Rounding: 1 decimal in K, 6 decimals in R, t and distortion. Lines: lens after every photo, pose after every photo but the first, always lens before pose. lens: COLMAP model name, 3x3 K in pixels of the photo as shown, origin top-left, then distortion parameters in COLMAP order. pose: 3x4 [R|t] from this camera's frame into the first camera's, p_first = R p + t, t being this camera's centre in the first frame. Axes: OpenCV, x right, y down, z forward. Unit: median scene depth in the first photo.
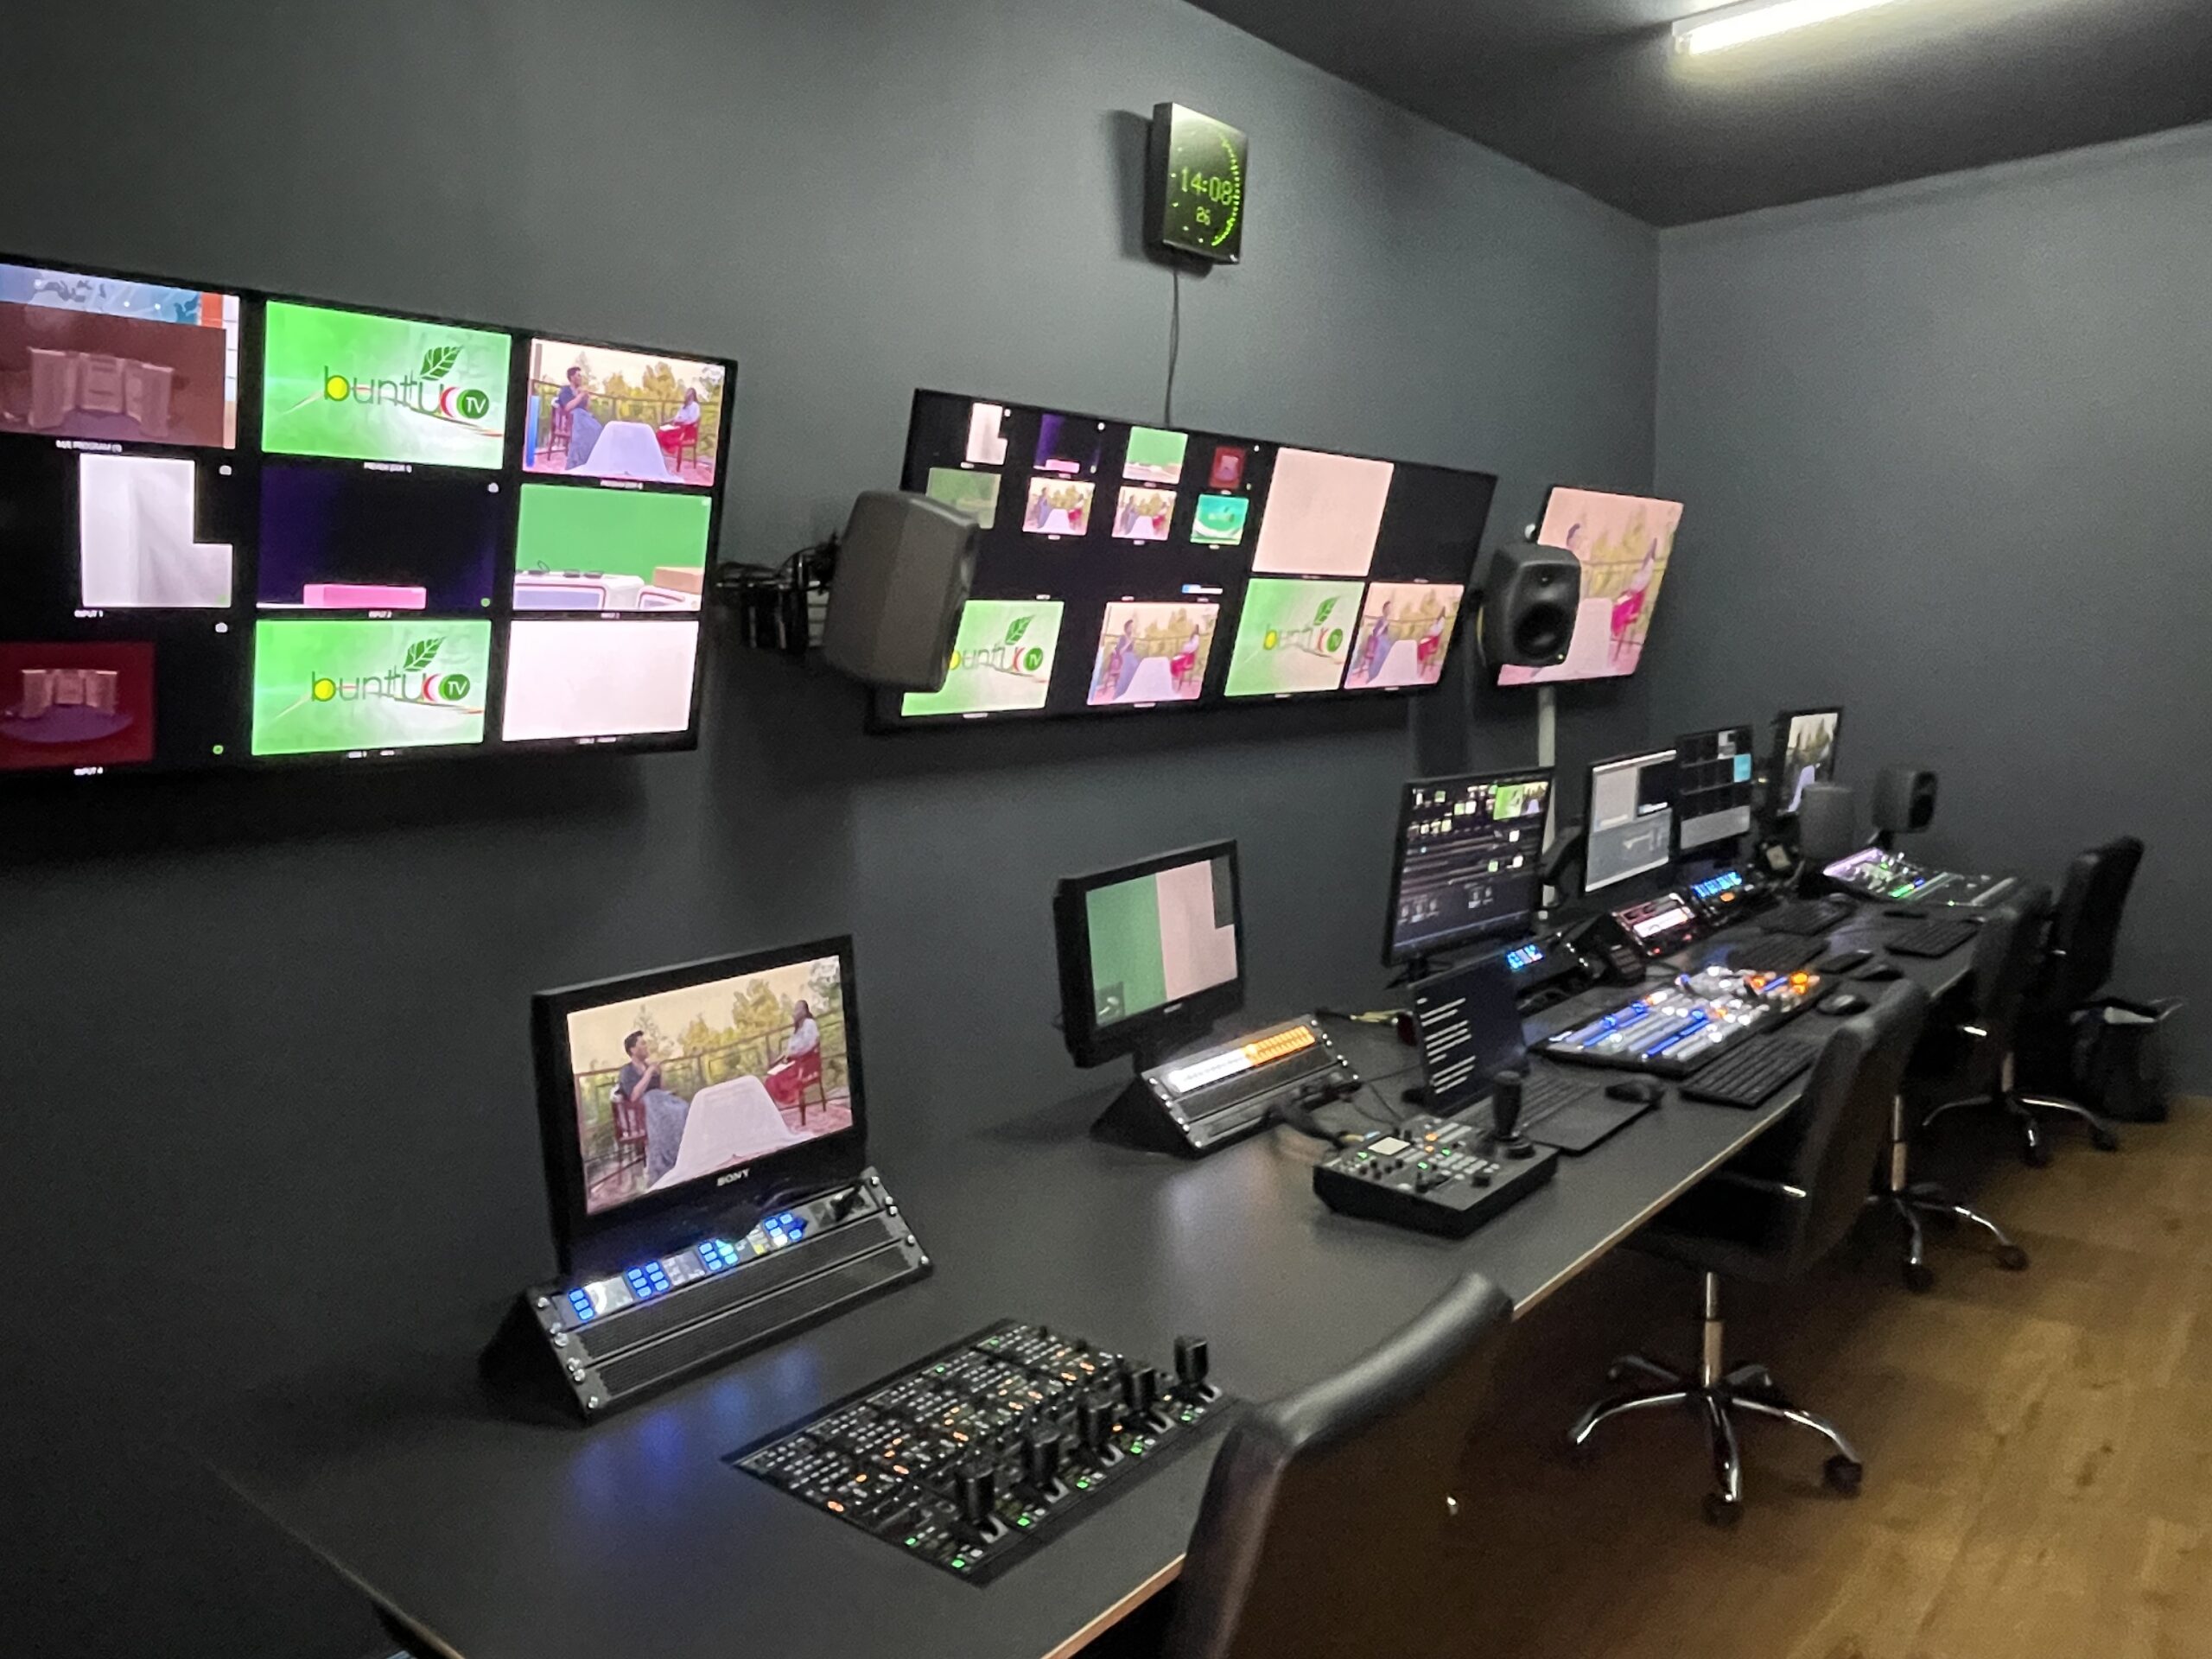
lens RADIAL K [[1575.3, 0, 1108.8], [0, 1575.3, 825.6], [0, 0, 1]] dist [-0.020182, -0.002245]
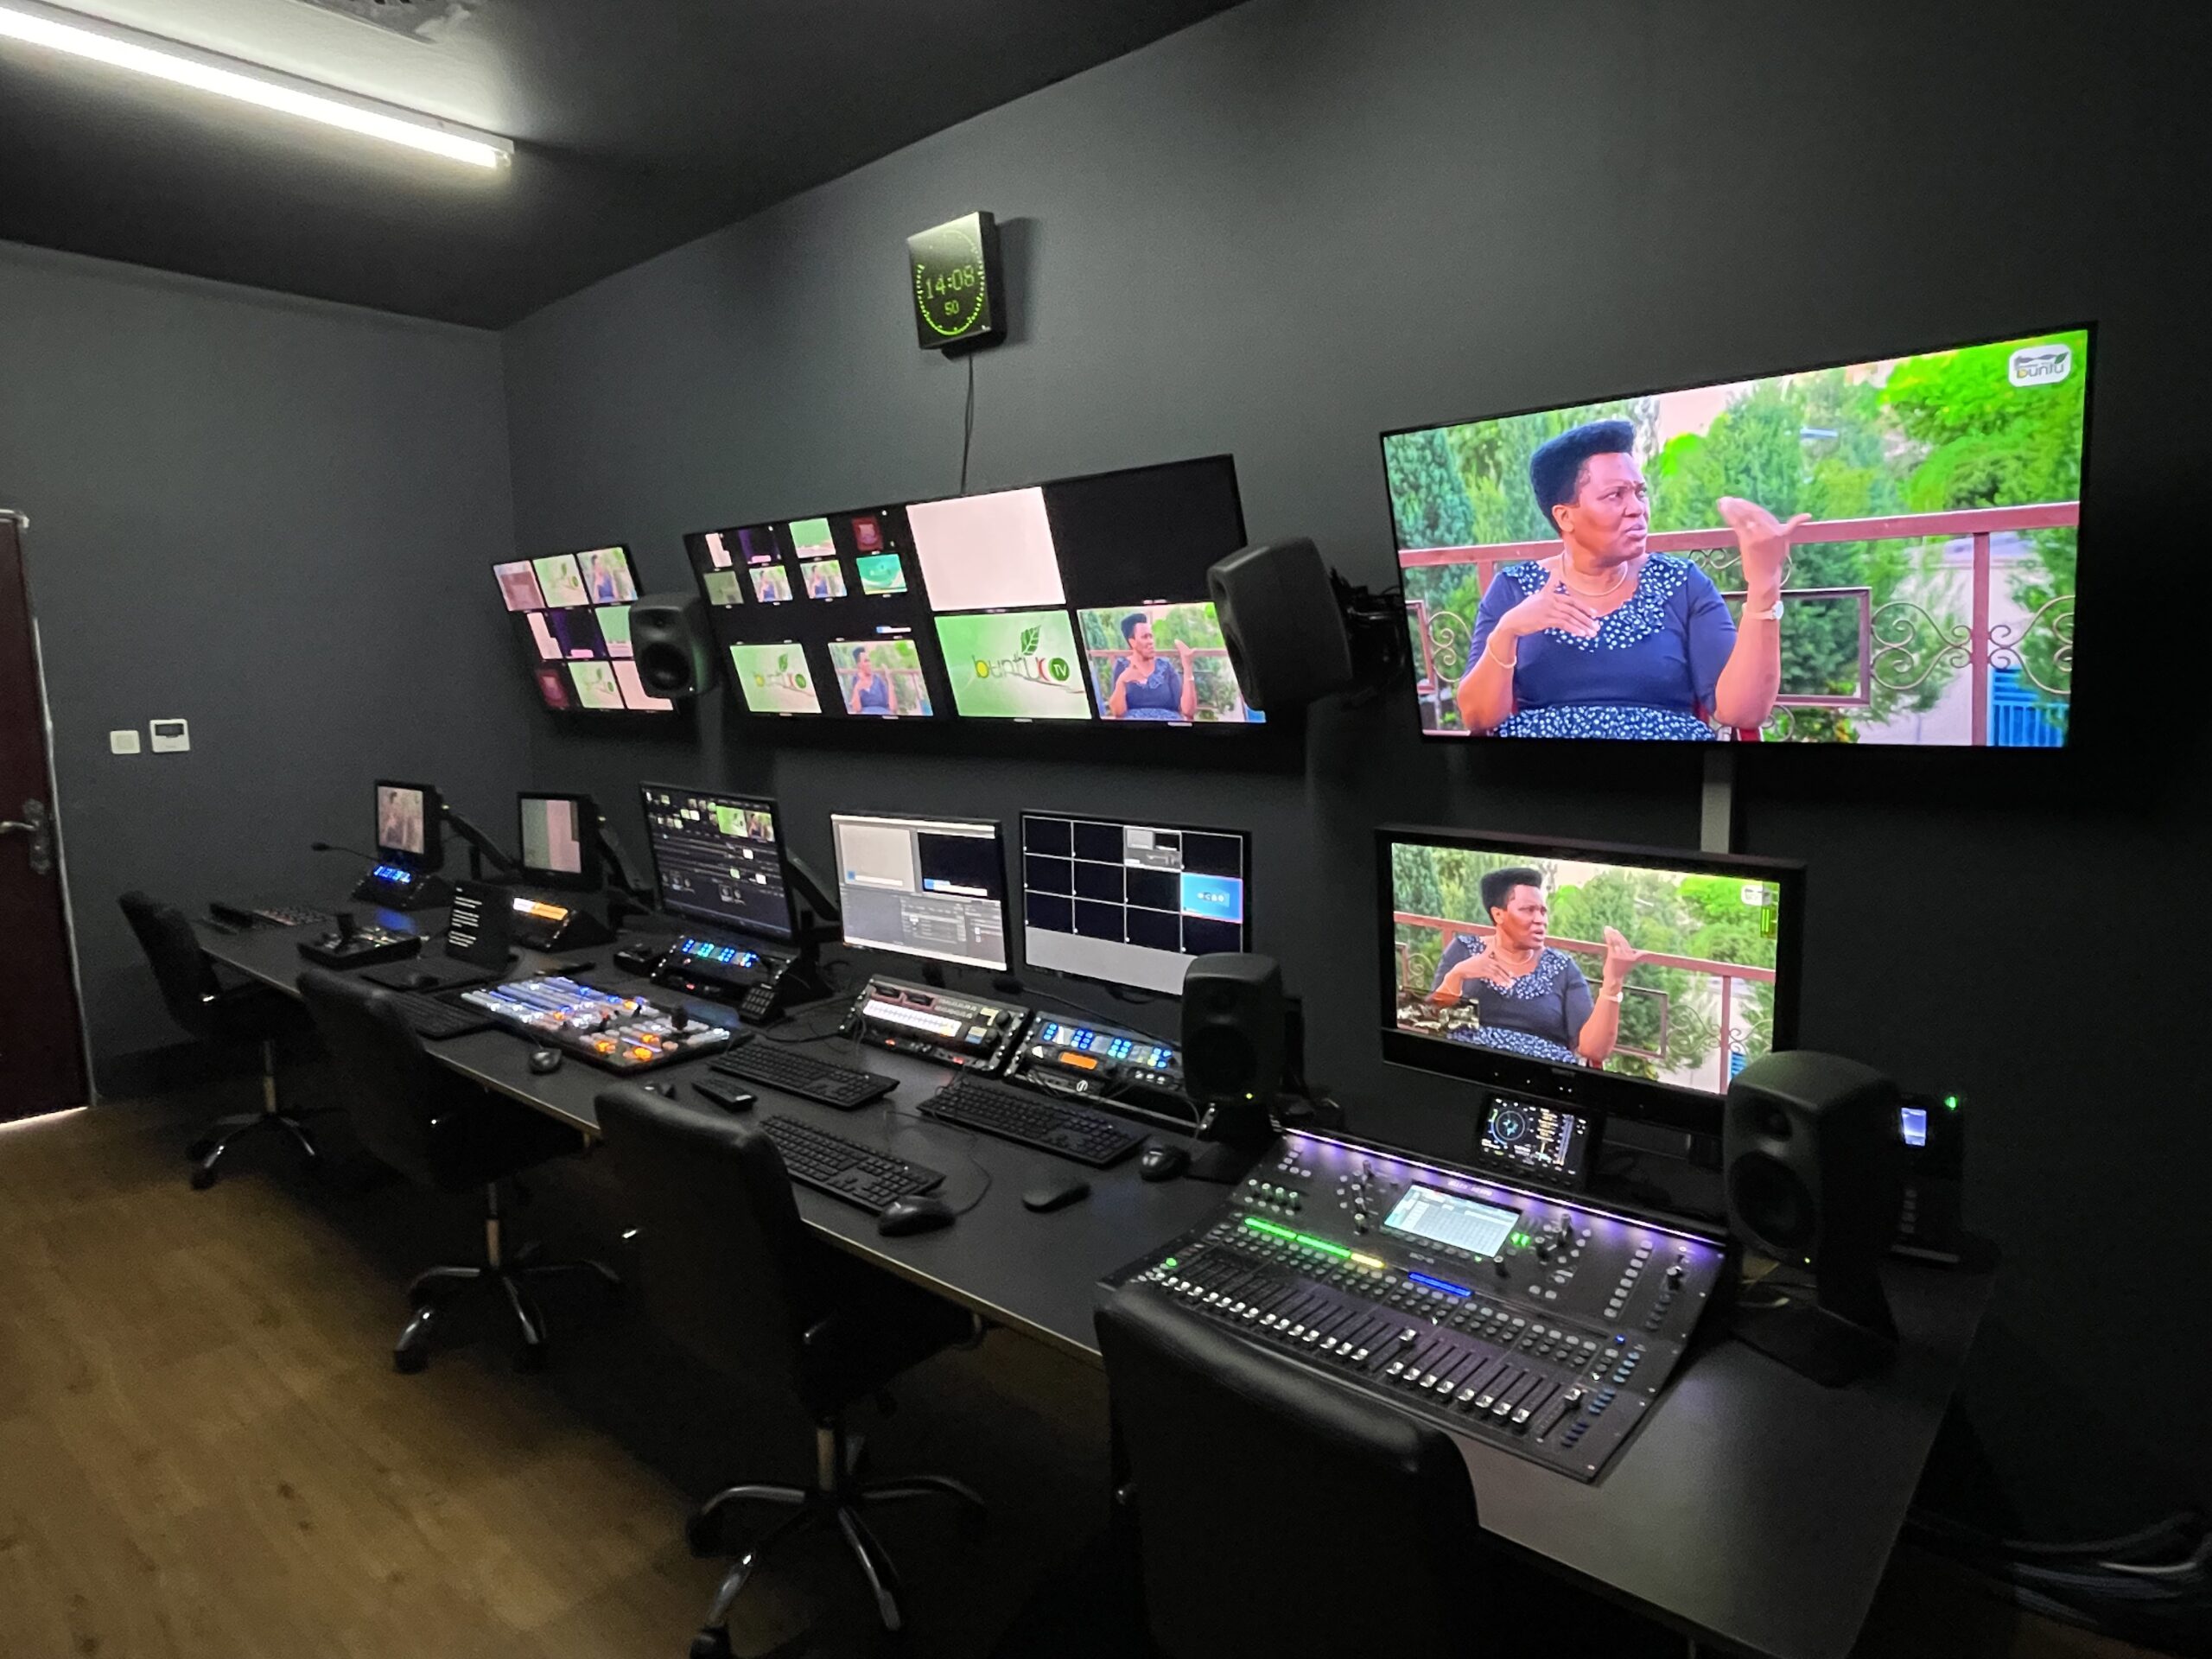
lens RADIAL K [[1298.9, 0, 1110.0], [0, 1298.9, 824.8], [0, 0, 1]] dist [-0.020611, -0.000150]
pose [[-0.015504, 0.150770, -0.988447, 1.200804], [-0.089987, 0.984344, 0.151556, -0.183102], [0.995822, 0.091297, -0.001694, 1.287842]]
